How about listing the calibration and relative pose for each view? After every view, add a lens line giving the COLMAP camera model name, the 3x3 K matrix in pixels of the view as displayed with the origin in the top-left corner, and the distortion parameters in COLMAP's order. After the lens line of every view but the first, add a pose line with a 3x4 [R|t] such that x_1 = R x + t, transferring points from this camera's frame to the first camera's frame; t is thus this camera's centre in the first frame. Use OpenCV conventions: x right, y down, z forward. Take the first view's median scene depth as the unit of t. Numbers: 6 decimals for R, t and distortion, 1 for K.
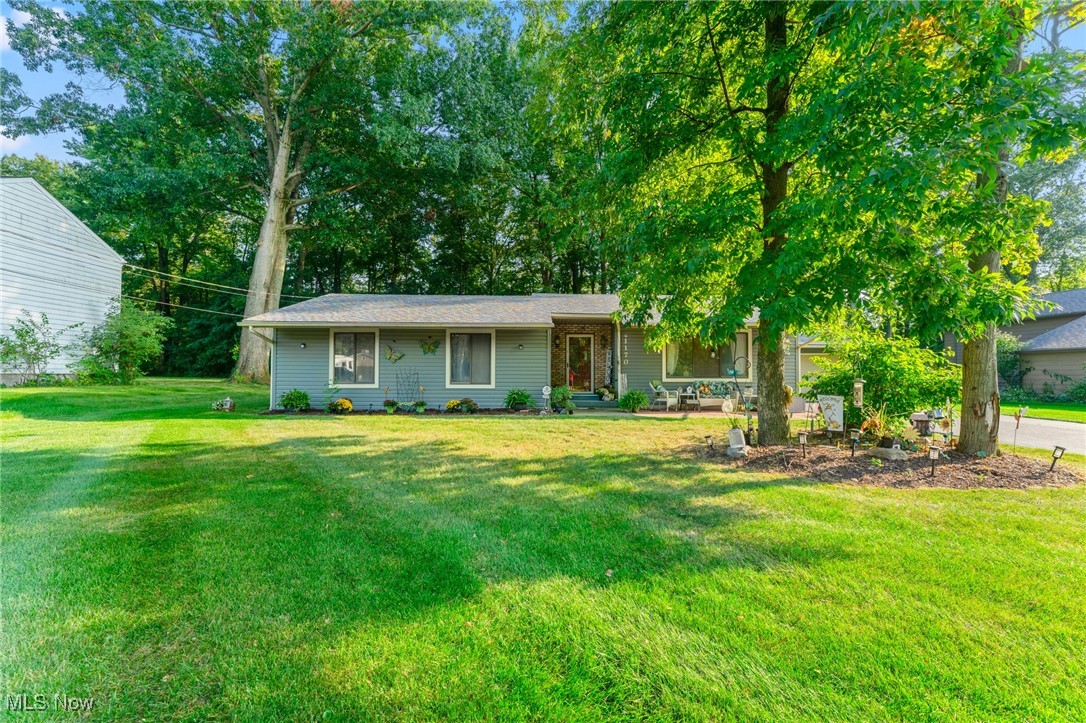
lens RADIAL K [[436.6, 0, 544.1], [0, 436.6, 360.6], [0, 0, 1]] dist [-0.000265, 0.001240]
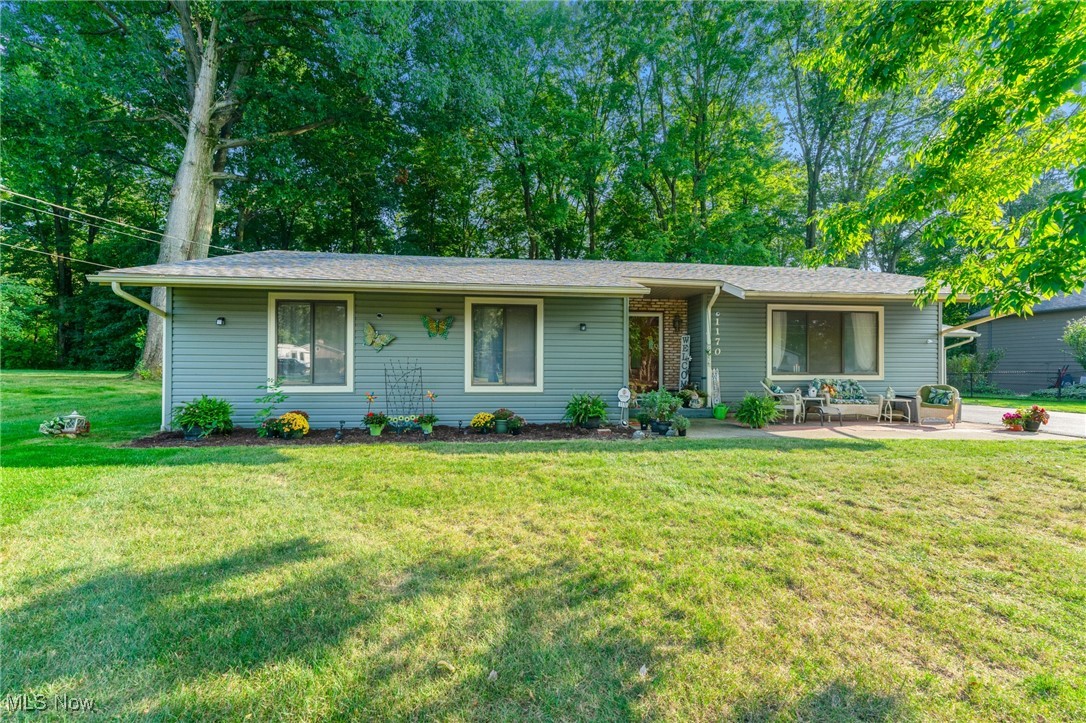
lens RADIAL K [[436.6, 0, 544.3], [0, 436.6, 362.3], [0, 0, 1]] dist [-0.000265, 0.001240]
pose [[0.995996, 0.002037, 0.089376, -0.117570], [-0.003880, 0.999784, 0.020442, 0.005447], [-0.089315, -0.020707, 0.995788, 0.258710]]
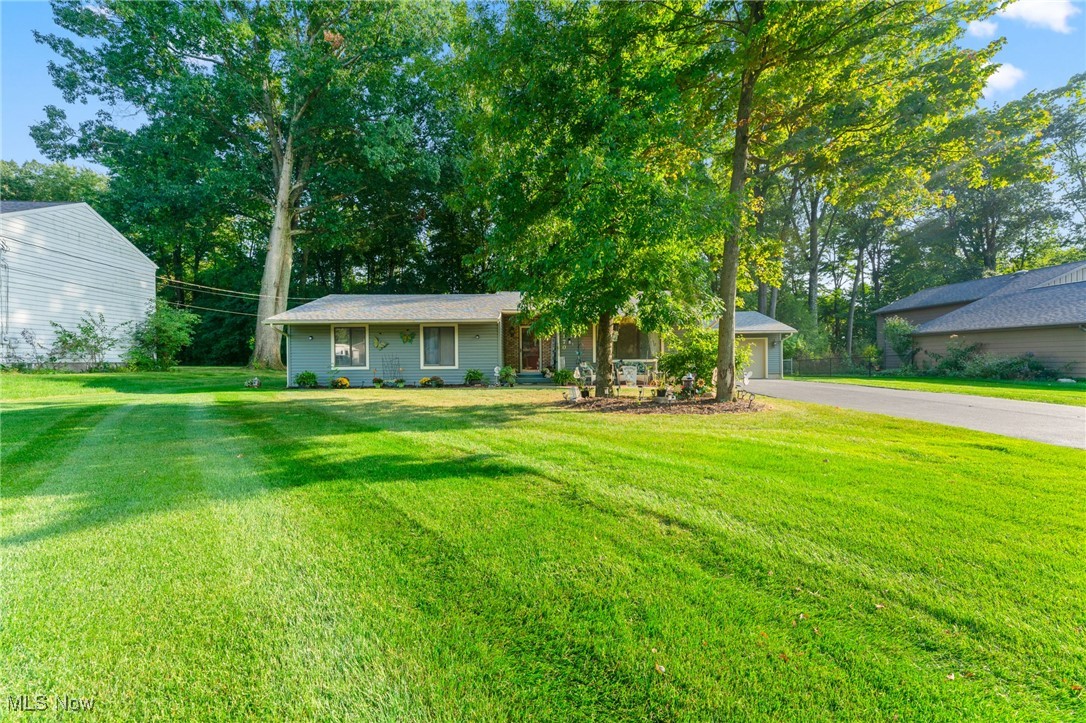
lens RADIAL K [[436.6, 0, 546.4], [0, 436.6, 360.5], [0, 0, 1]] dist [-0.000265, 0.001240]
pose [[0.999922, -0.011643, -0.004499, 0.110518], [0.011780, 0.999431, 0.031618, 0.000354], [0.004128, -0.031669, 0.999490, -0.213154]]
